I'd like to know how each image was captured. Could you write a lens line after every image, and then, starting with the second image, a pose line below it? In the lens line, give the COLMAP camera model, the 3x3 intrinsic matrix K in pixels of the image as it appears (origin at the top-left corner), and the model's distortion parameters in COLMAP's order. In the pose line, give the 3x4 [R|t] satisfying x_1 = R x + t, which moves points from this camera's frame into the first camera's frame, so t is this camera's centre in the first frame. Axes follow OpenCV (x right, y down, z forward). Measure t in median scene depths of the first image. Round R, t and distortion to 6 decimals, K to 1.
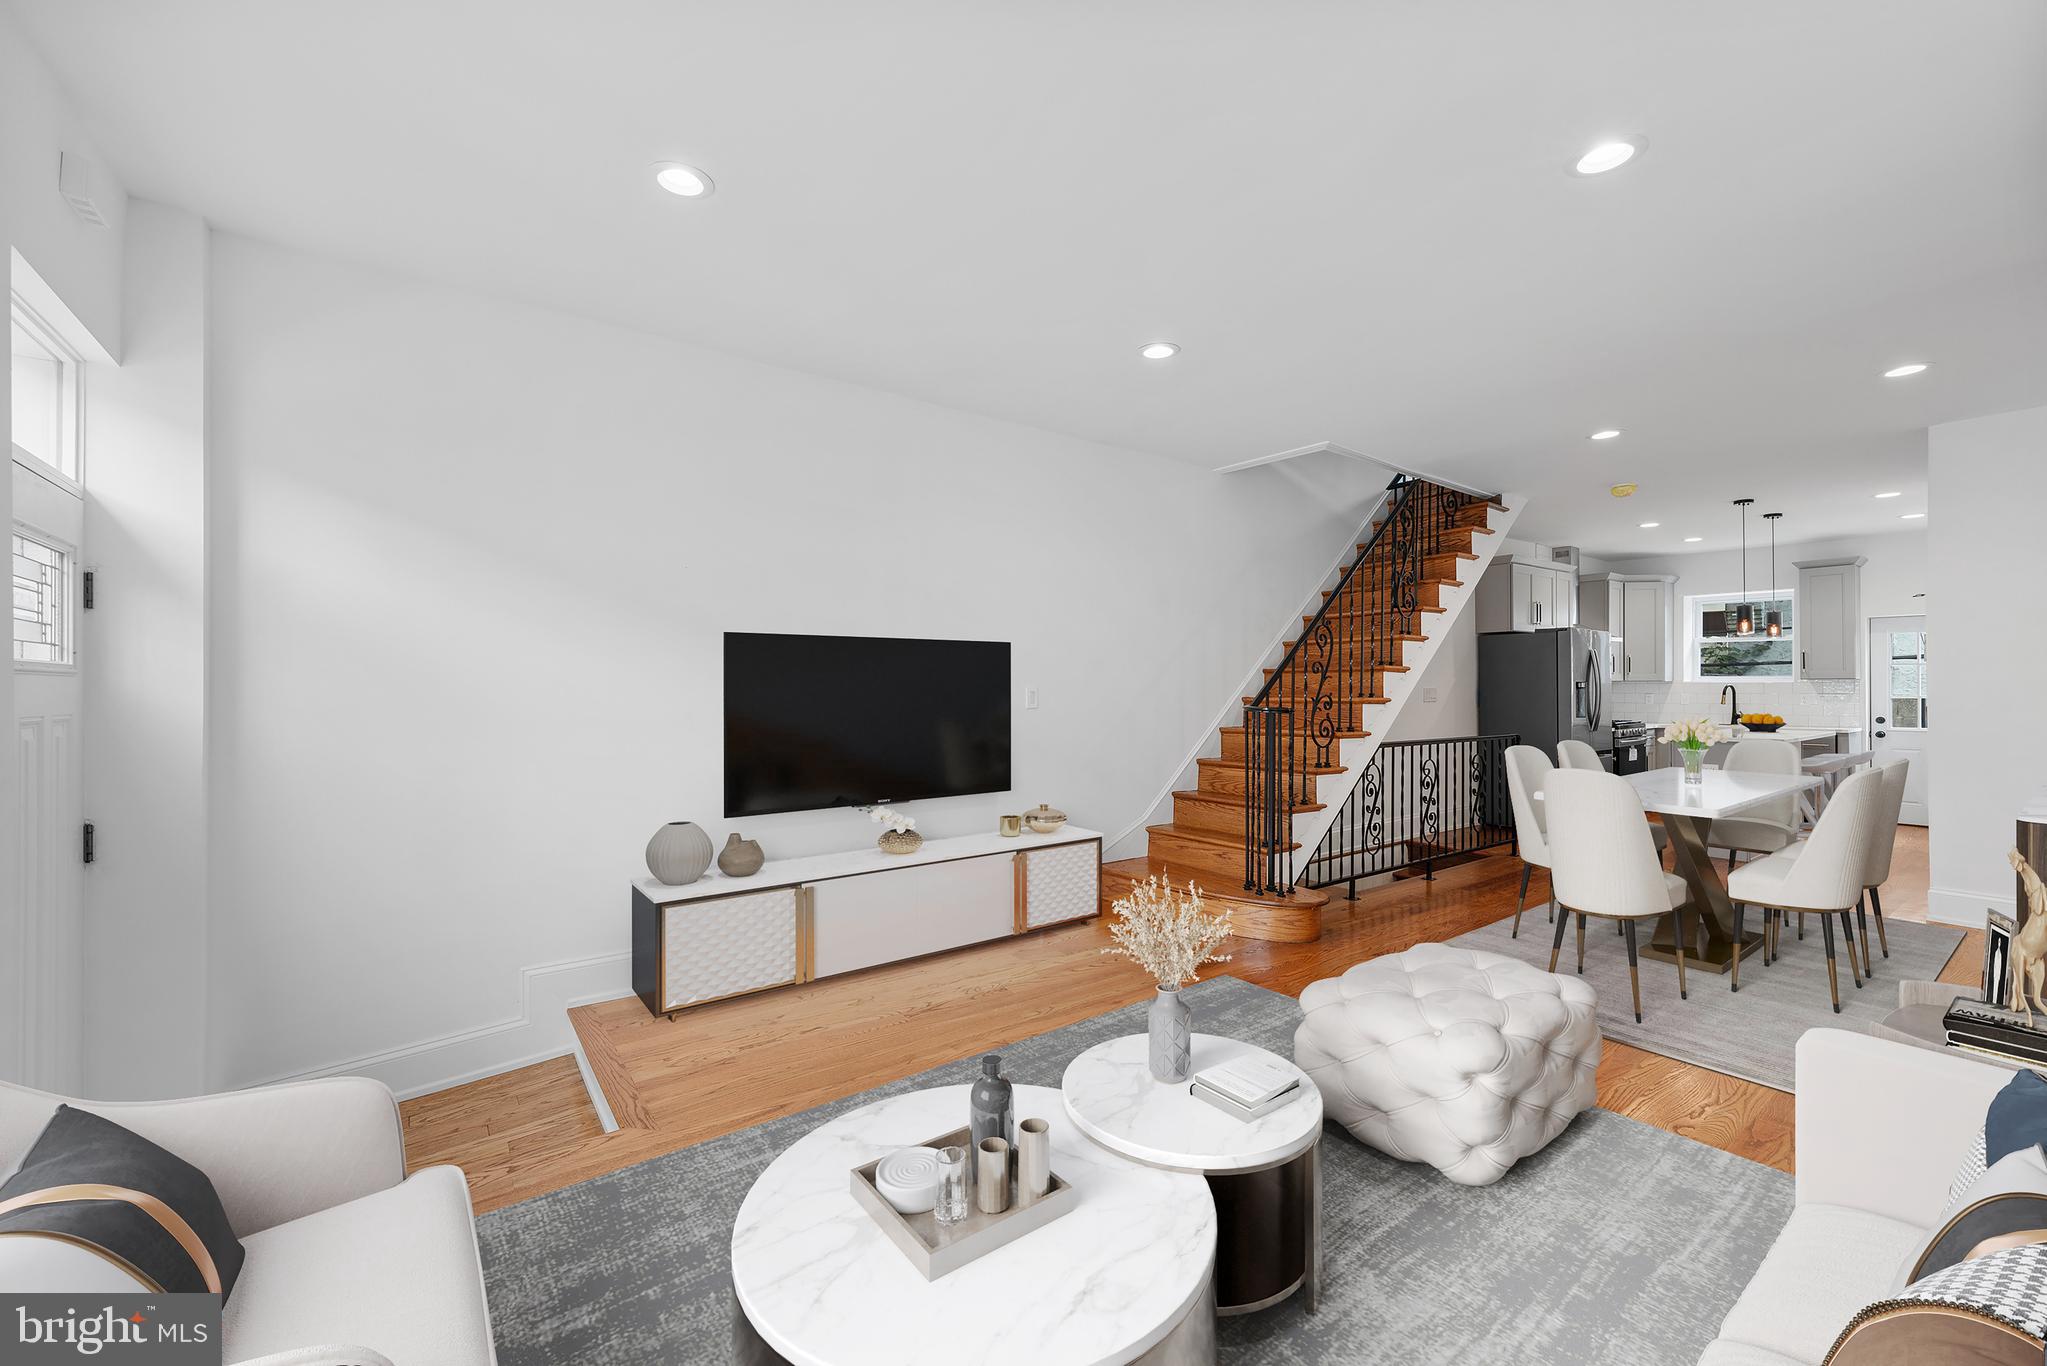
lens RADIAL K [[834.8, 0, 1003.3], [0, 834.8, 684.1], [0, 0, 1]] dist [0.001167, -0.000628]
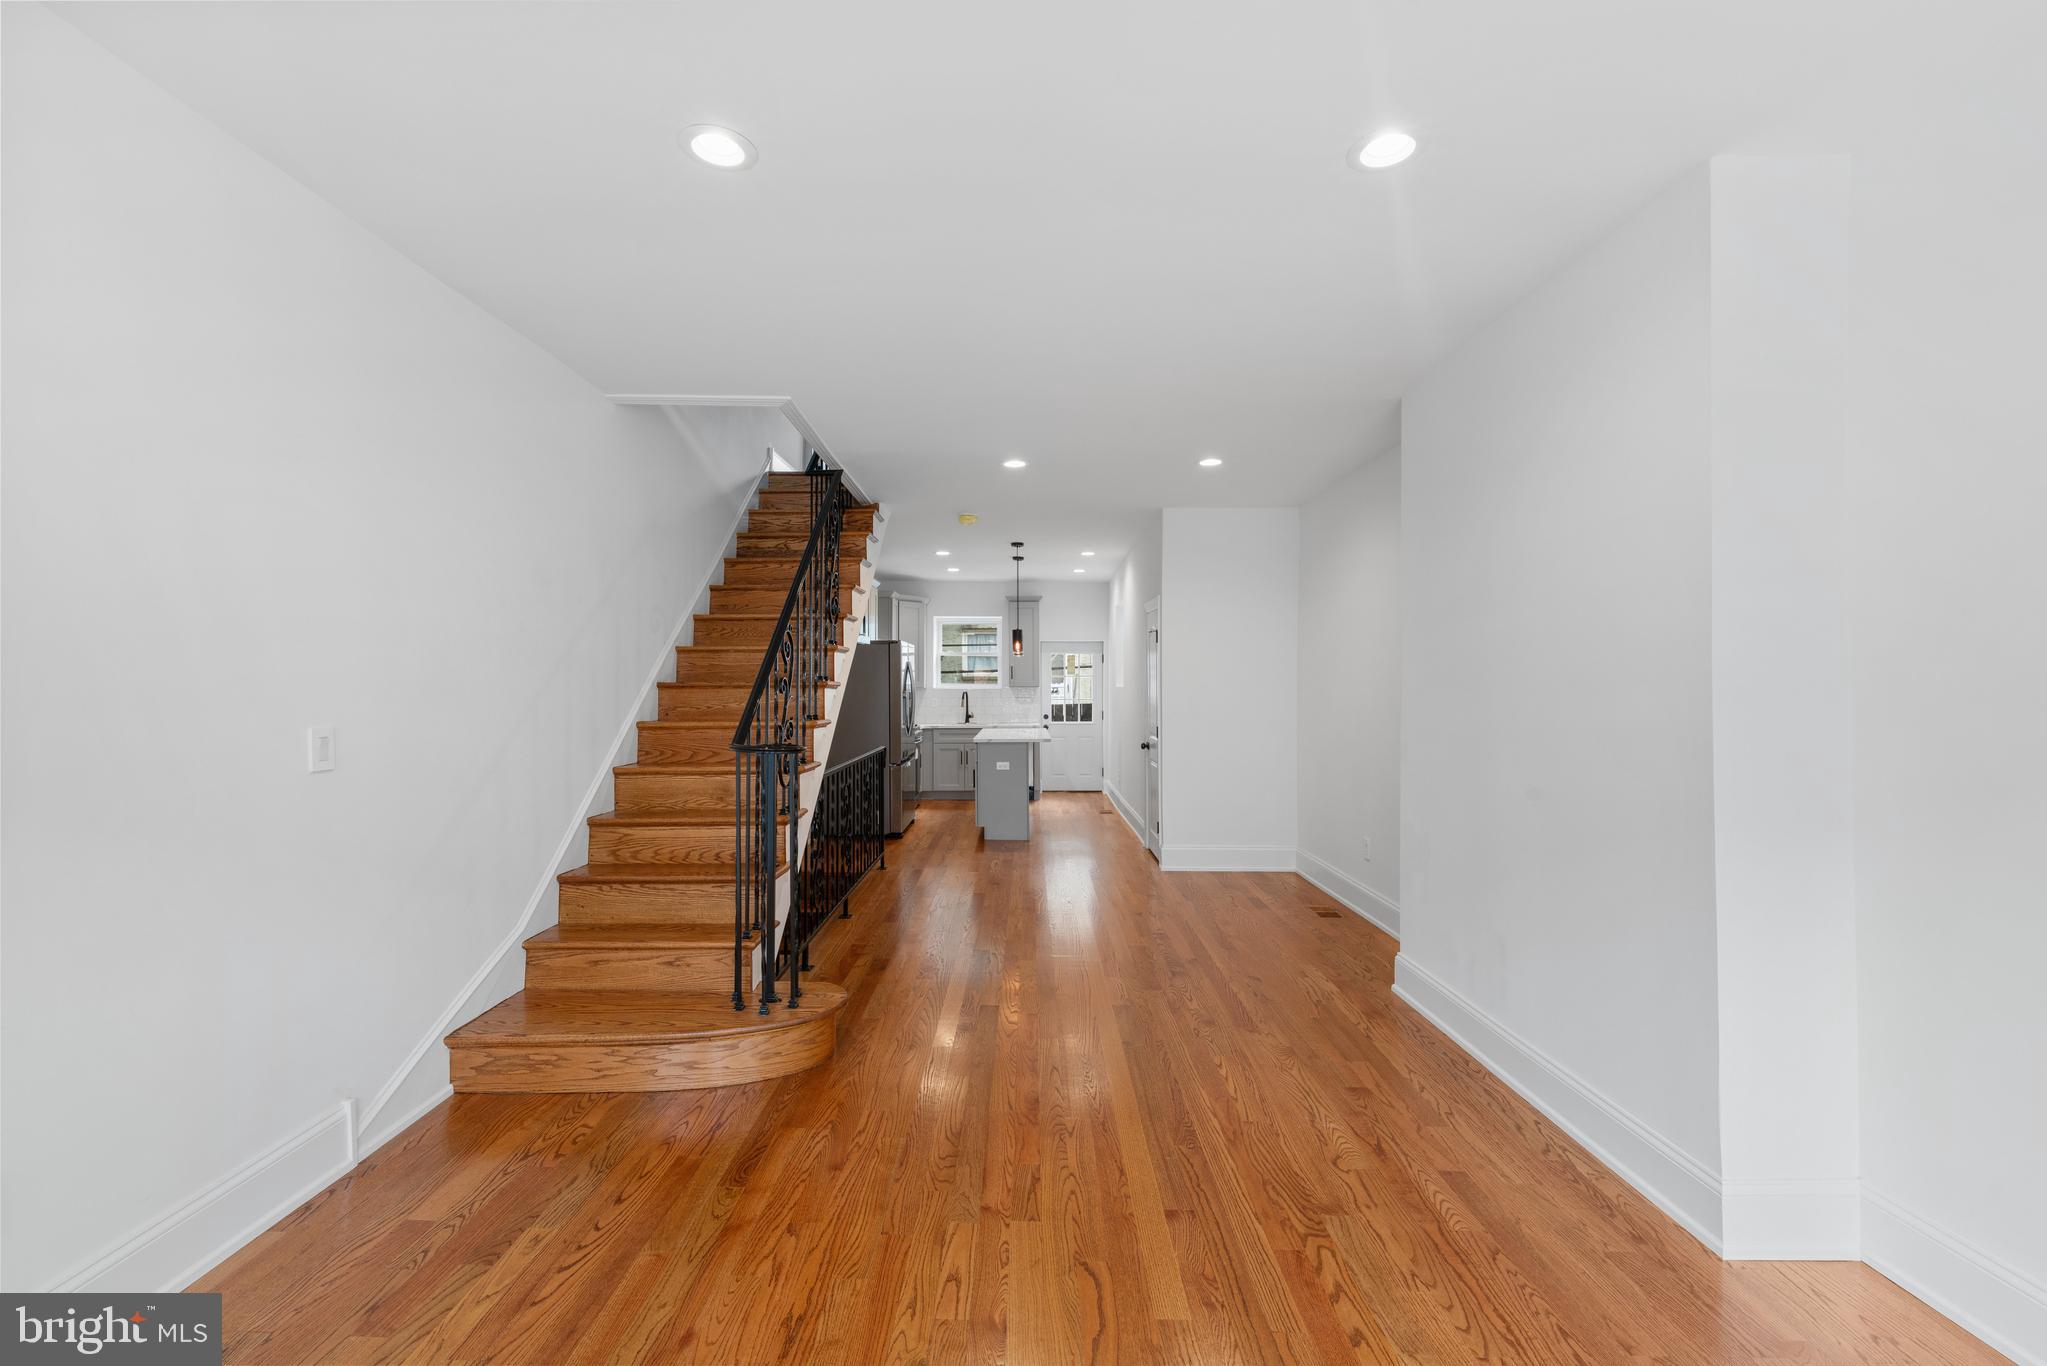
lens RADIAL K [[834.8, 0, 1014.2], [0, 834.8, 685.5], [0, 0, 1]] dist [0.001167, -0.000628]
pose [[0.597362, -0.002197, 0.801968, -0.098762], [-0.003291, 0.999981, 0.005191, -0.020862], [-0.801965, -0.005740, 0.597344, 0.319285]]
